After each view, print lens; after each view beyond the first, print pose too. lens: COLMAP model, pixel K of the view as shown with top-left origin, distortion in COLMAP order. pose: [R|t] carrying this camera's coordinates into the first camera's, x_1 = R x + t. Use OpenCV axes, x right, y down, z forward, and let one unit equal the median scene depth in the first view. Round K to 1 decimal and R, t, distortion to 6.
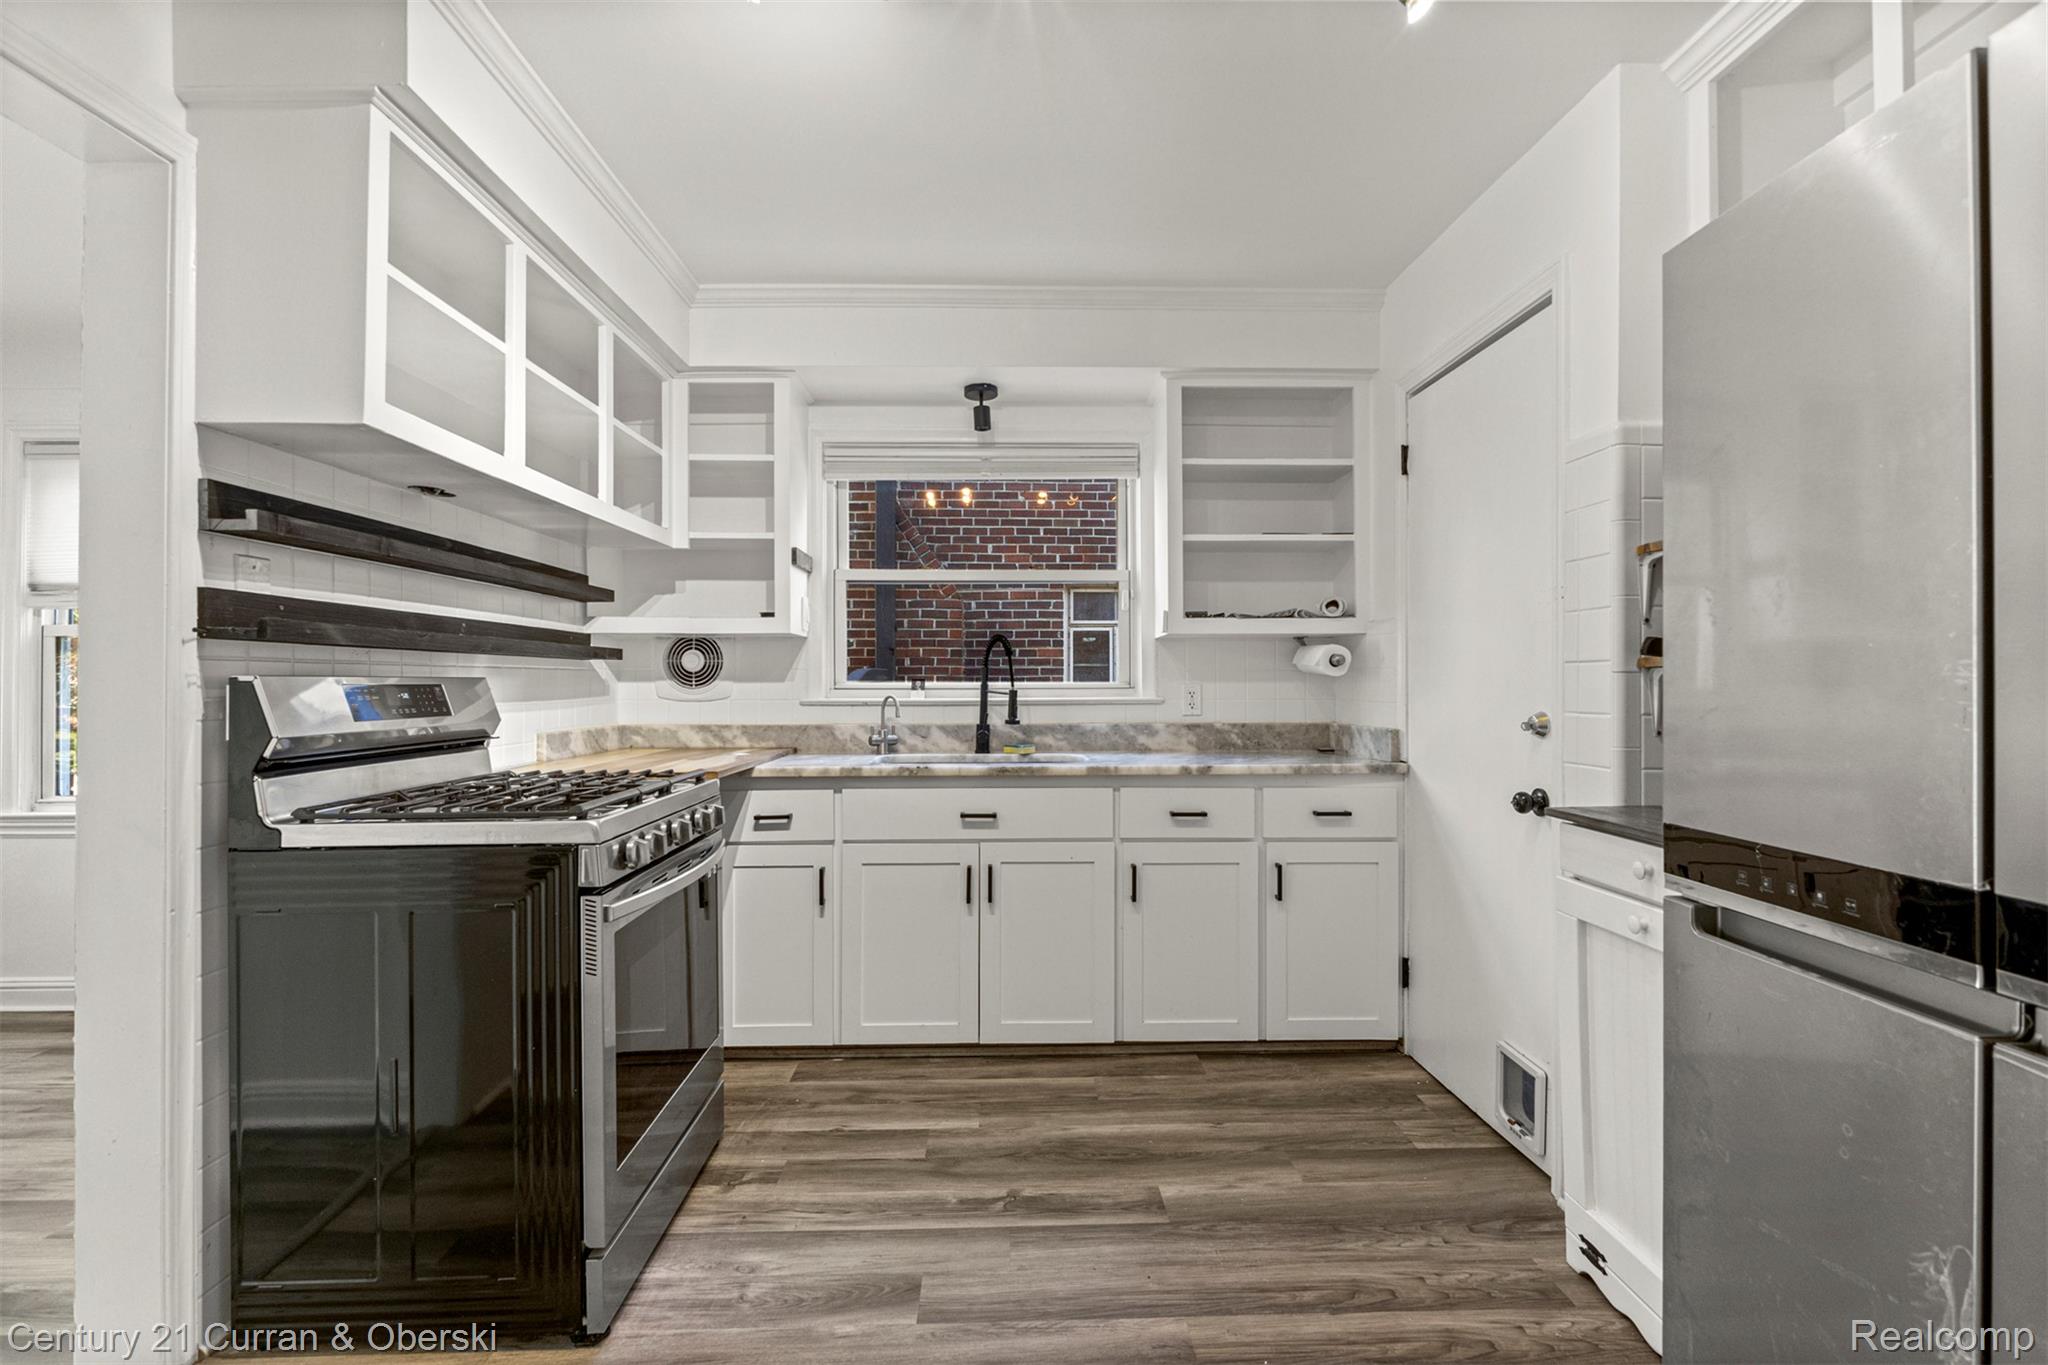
lens RADIAL K [[951.6, 0, 1029.8], [0, 951.6, 677.9], [0, 0, 1]] dist [-0.014840, 0.001135]
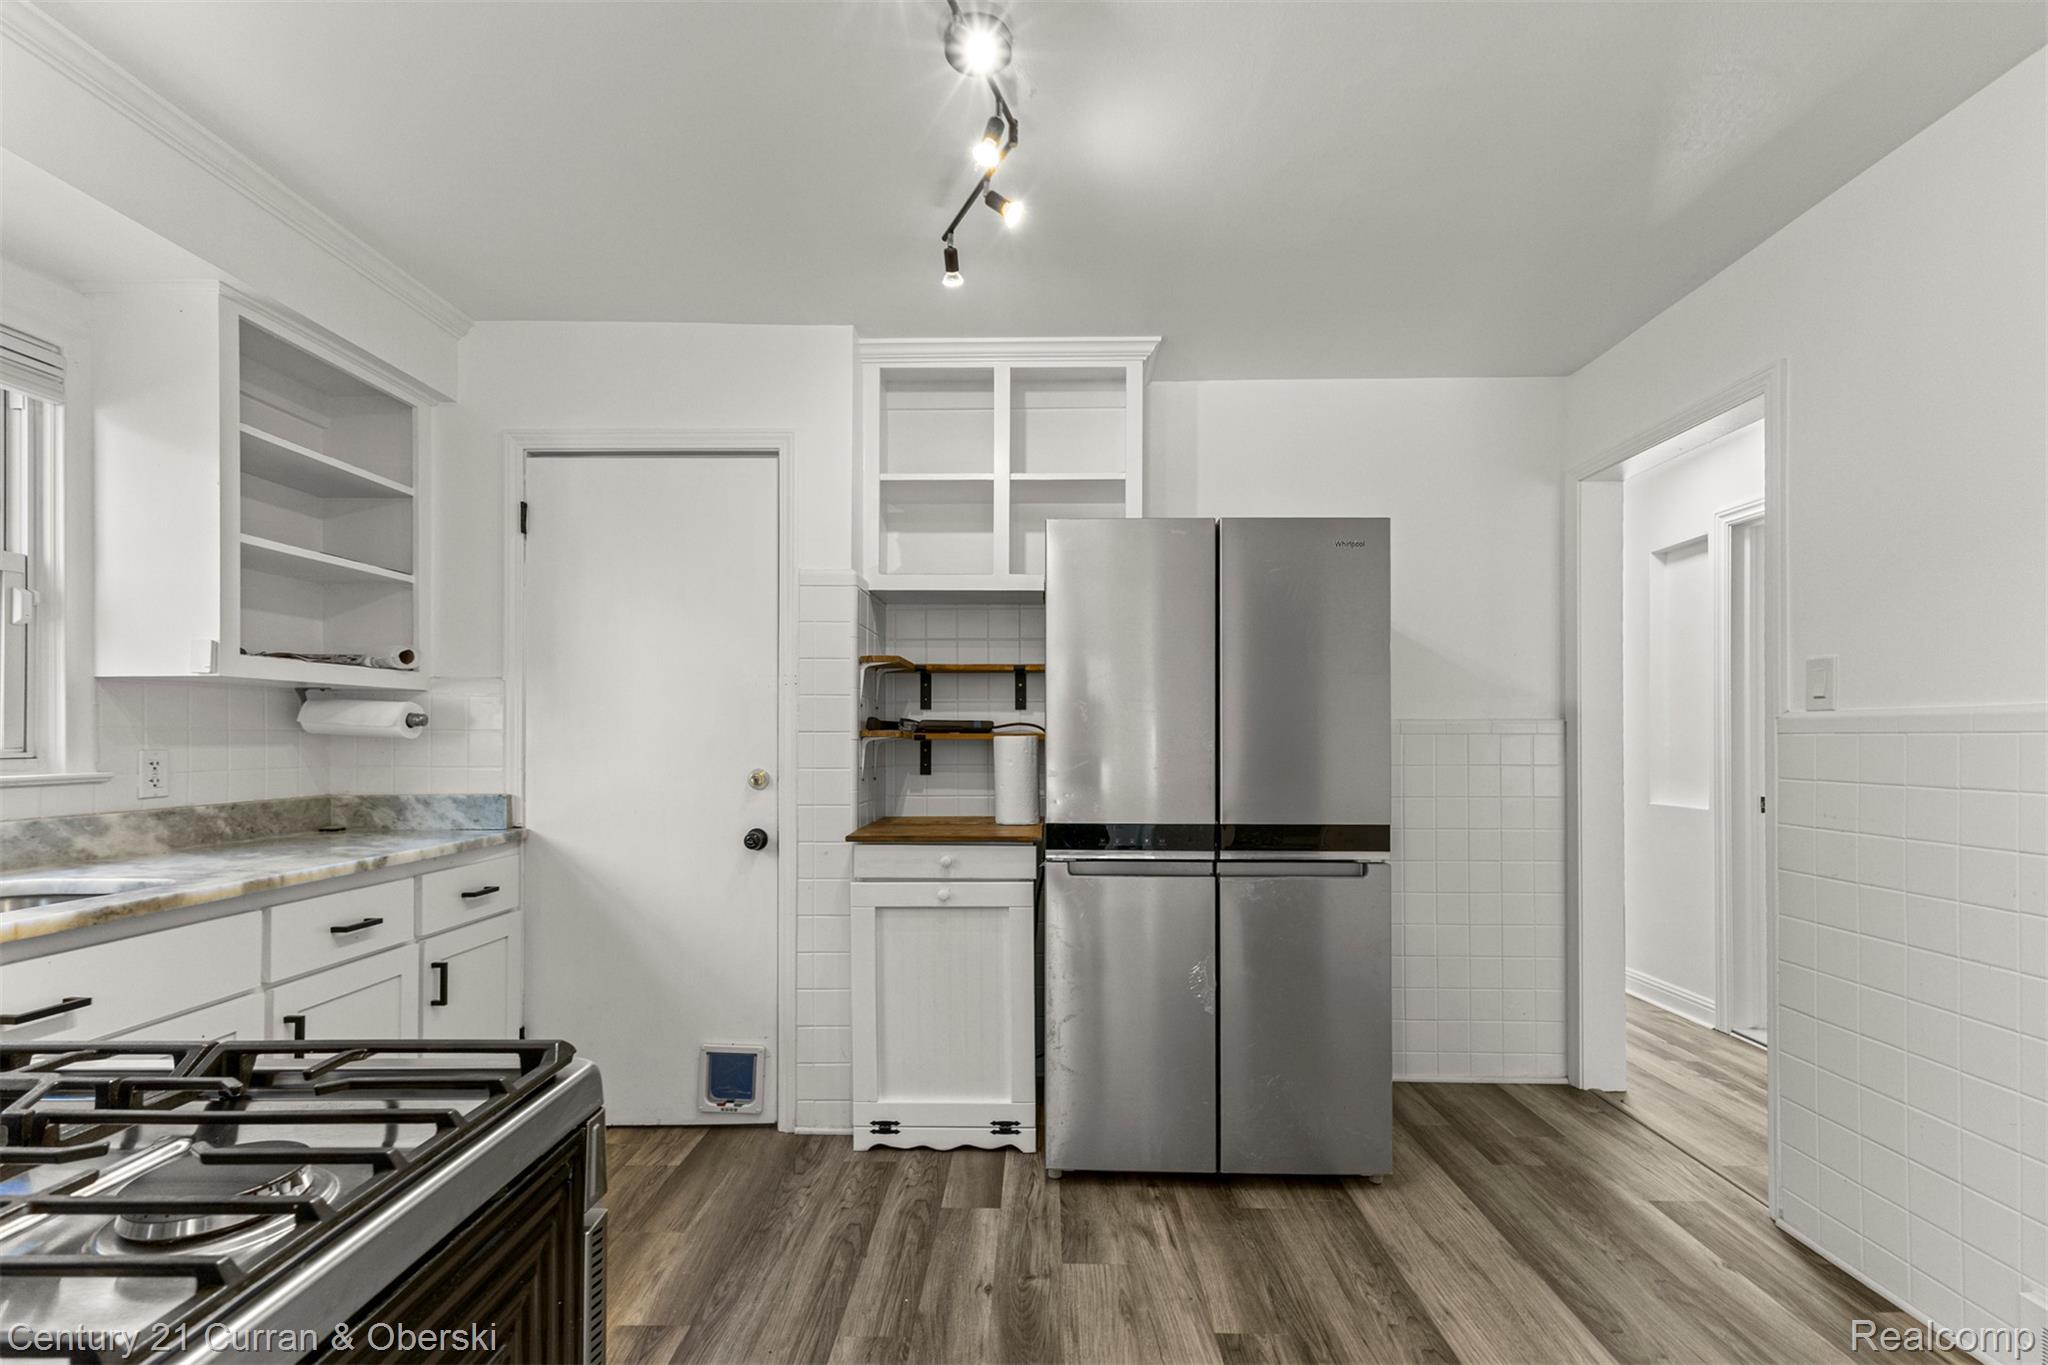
lens RADIAL K [[889.8, 0, 1048.6], [0, 889.8, 737.5], [0, 0, 1]] dist [-0.002162, 0.001662]
pose [[0.031710, 0.001455, 0.999496, -0.511404], [-0.007471, 0.999971, -0.001219, -0.006898], [-0.999469, -0.007429, 0.031720, 0.439303]]
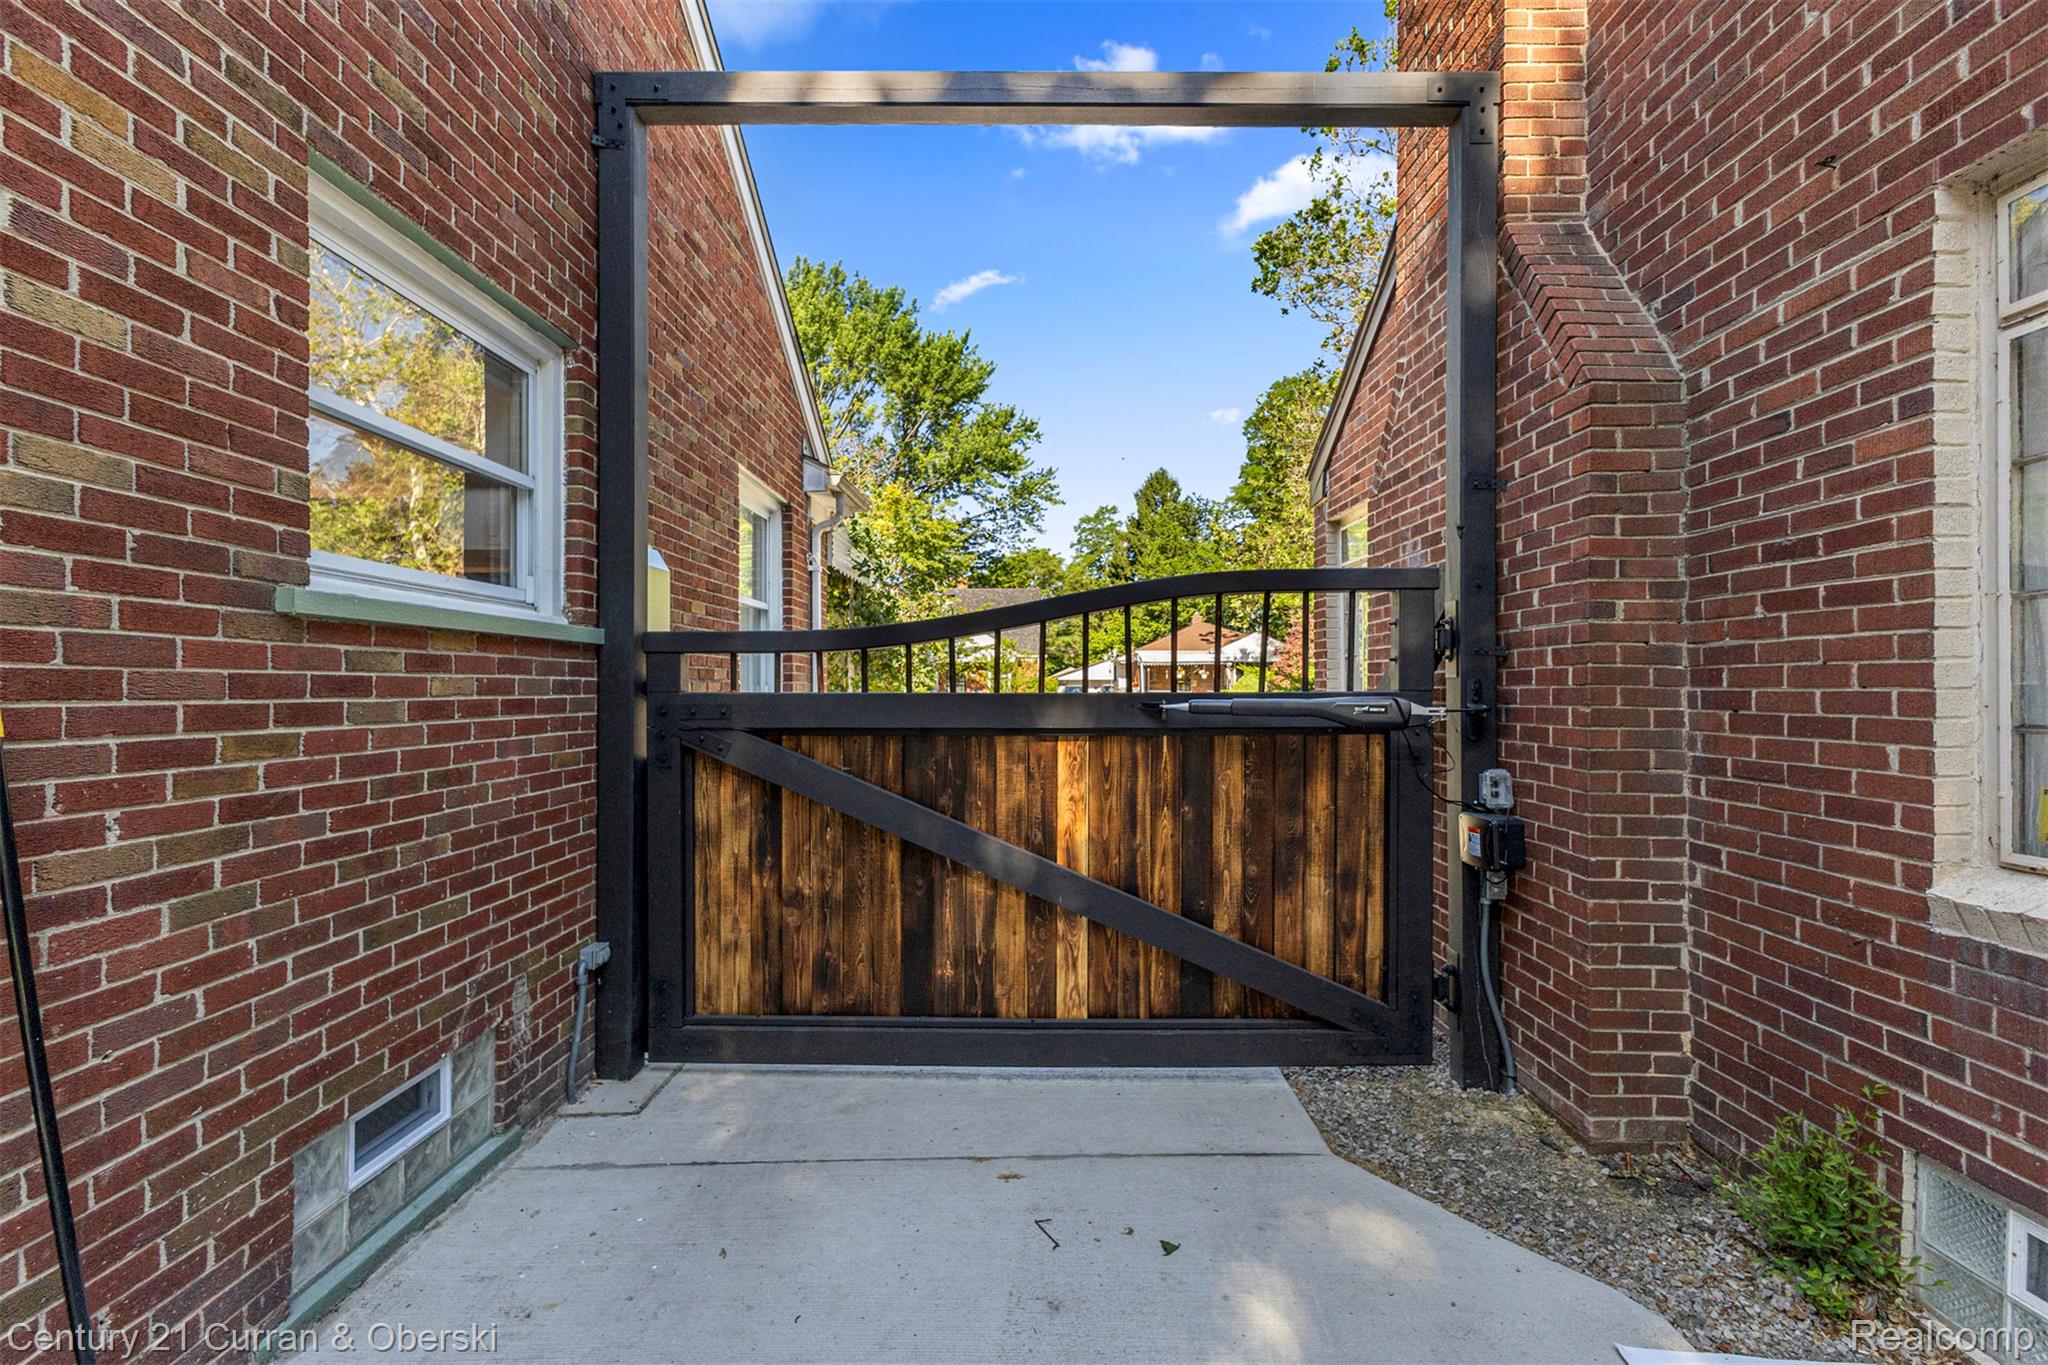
lens RADIAL K [[889.8, 0, 1024.7], [0, 889.8, 689.6], [0, 0, 1]] dist [-0.002162, 0.001662]
pose [[-0.039319, -0.000111, -0.999227, 0.851076], [0.006236, 0.999980, -0.000357, 0.140006], [0.999207, -0.006246, -0.039318, 1.889066]]
